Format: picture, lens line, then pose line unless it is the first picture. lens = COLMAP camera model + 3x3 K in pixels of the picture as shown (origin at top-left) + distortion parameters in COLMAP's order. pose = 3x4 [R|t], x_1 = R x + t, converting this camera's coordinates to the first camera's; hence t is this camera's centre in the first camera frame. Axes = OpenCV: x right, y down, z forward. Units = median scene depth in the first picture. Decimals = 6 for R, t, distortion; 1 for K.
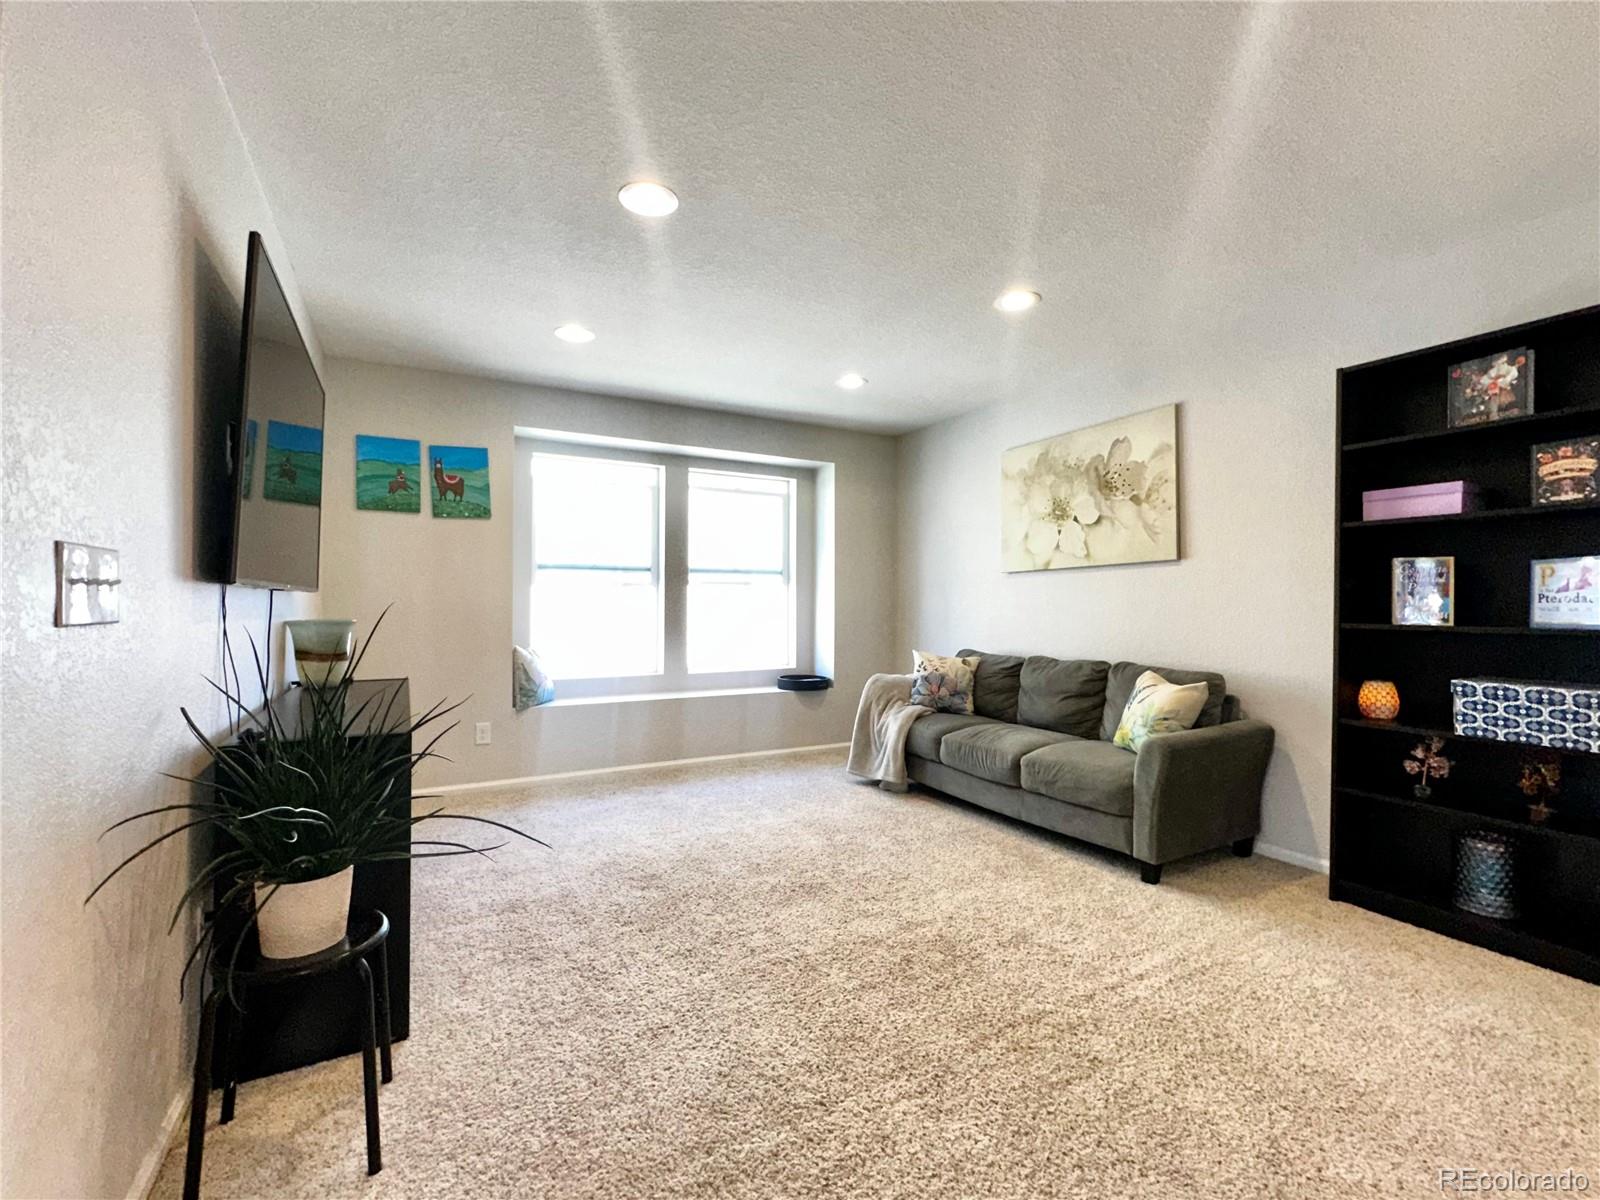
lens RADIAL K [[699.1, 0, 800.3], [0, 699.1, 598.1], [0, 0, 1]] dist [-0.006843, 0.000376]
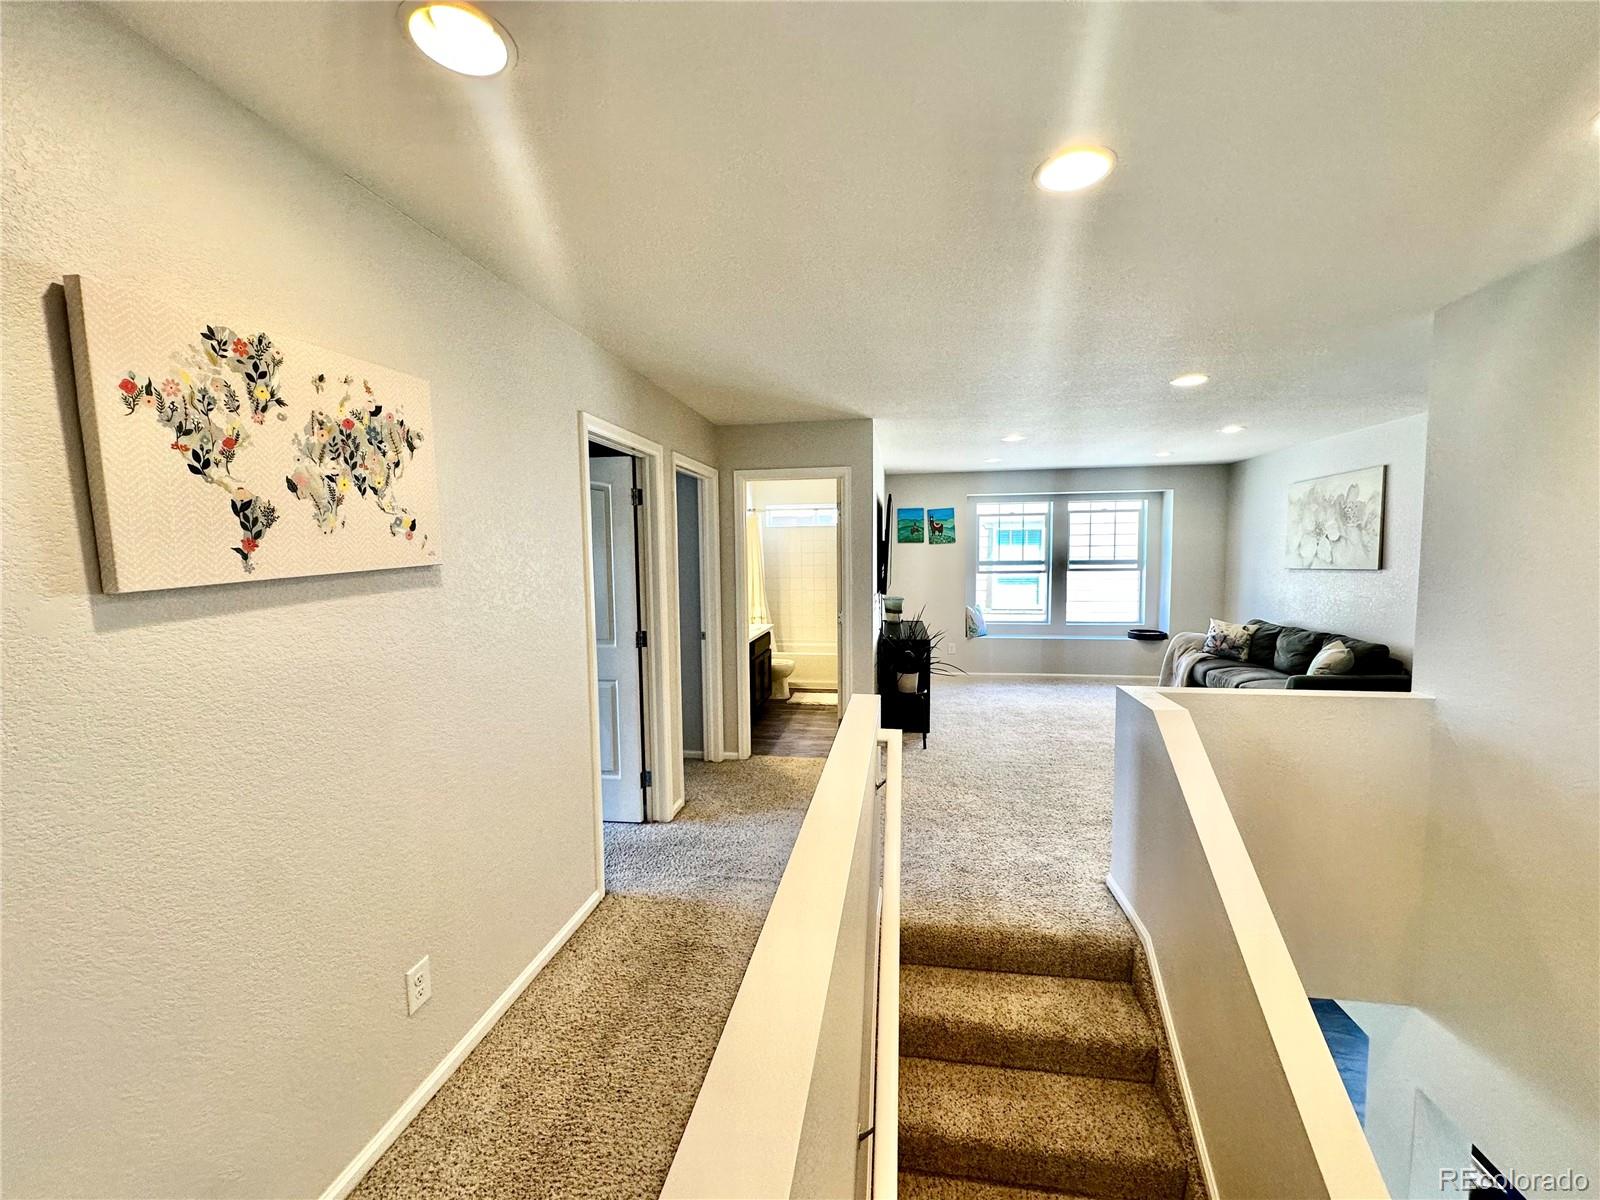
lens RADIAL K [[639.8, 0, 800.6], [0, 639.8, 596.8], [0, 0, 1]] dist [-0.000621, 0.000229]
pose [[0.789784, 0.030568, -0.612623, 0.353996], [0.017593, 0.997218, 0.072439, -0.105306], [0.613132, -0.067990, 0.787049, -0.768185]]
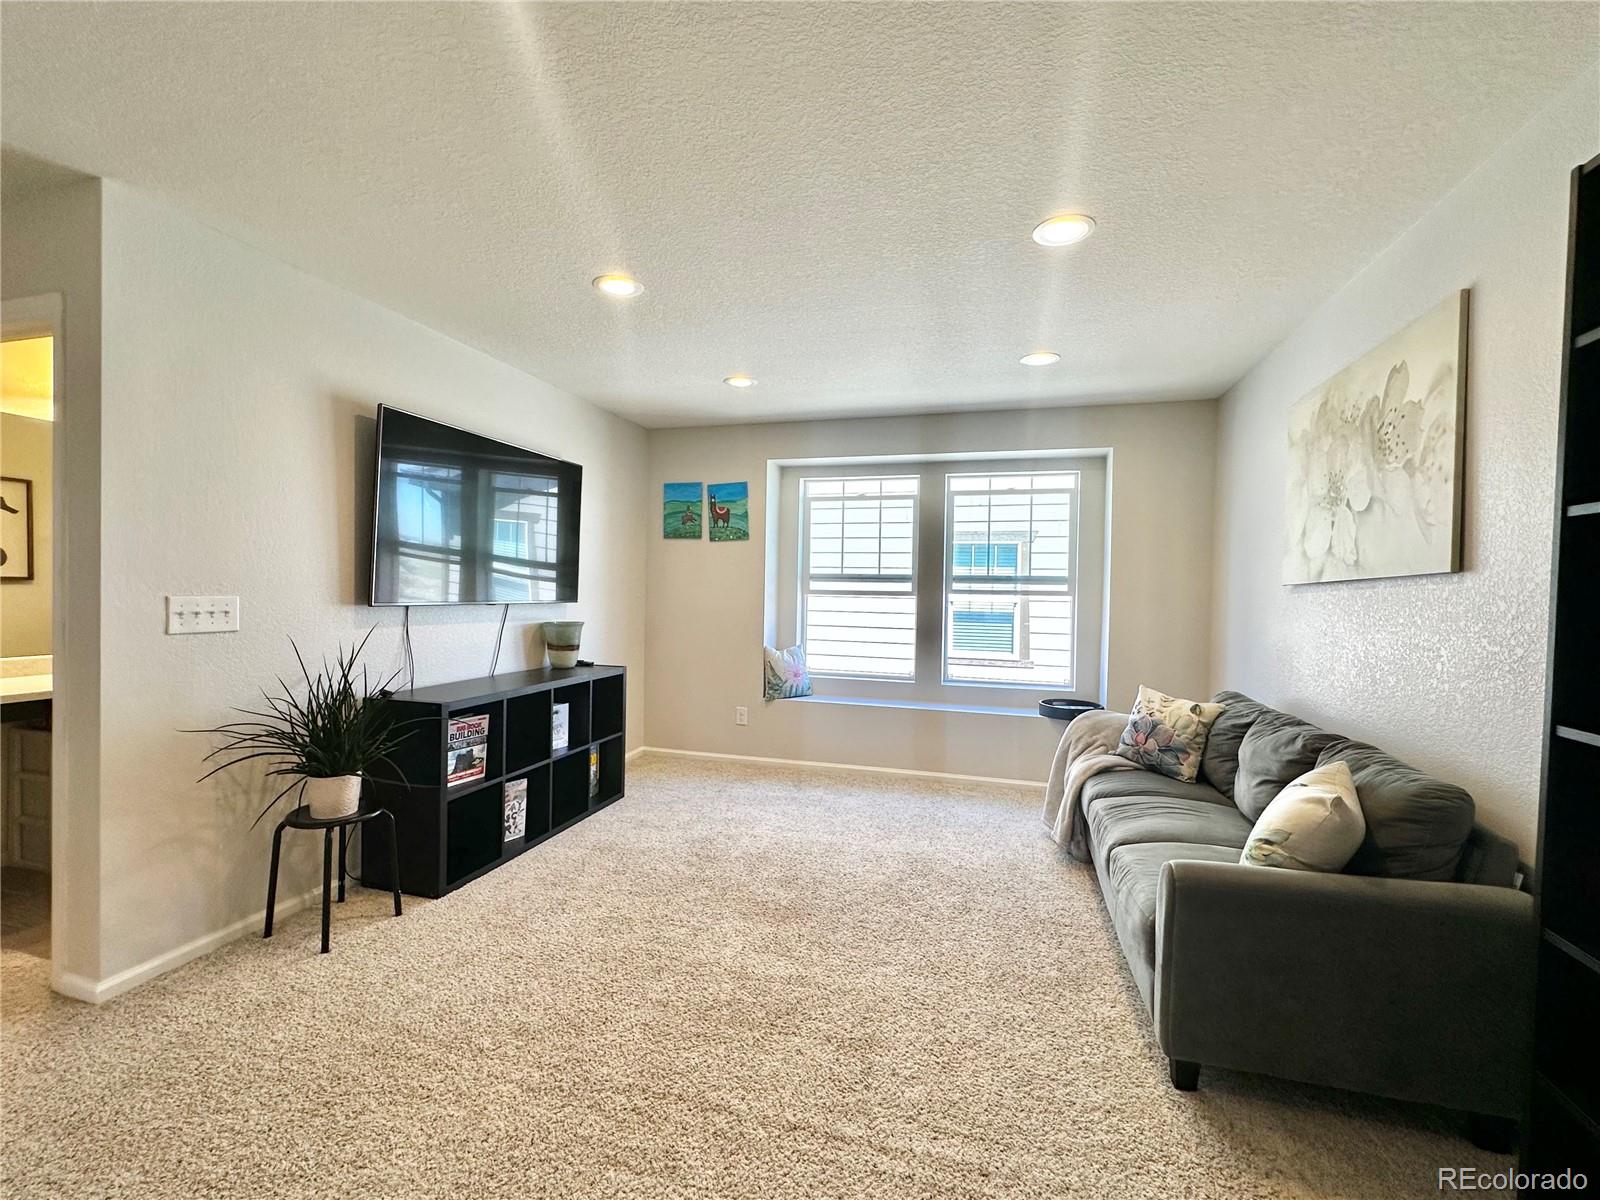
lens RADIAL K [[699.1, 0, 796.7], [0, 699.1, 599.0], [0, 0, 1]] dist [-0.006843, 0.000376]
pose [[0.706892, 0.018926, -0.707068, 0.496322], [-0.010701, 0.999814, 0.016064, -0.033087], [0.707240, -0.003789, 0.706963, 0.212160]]
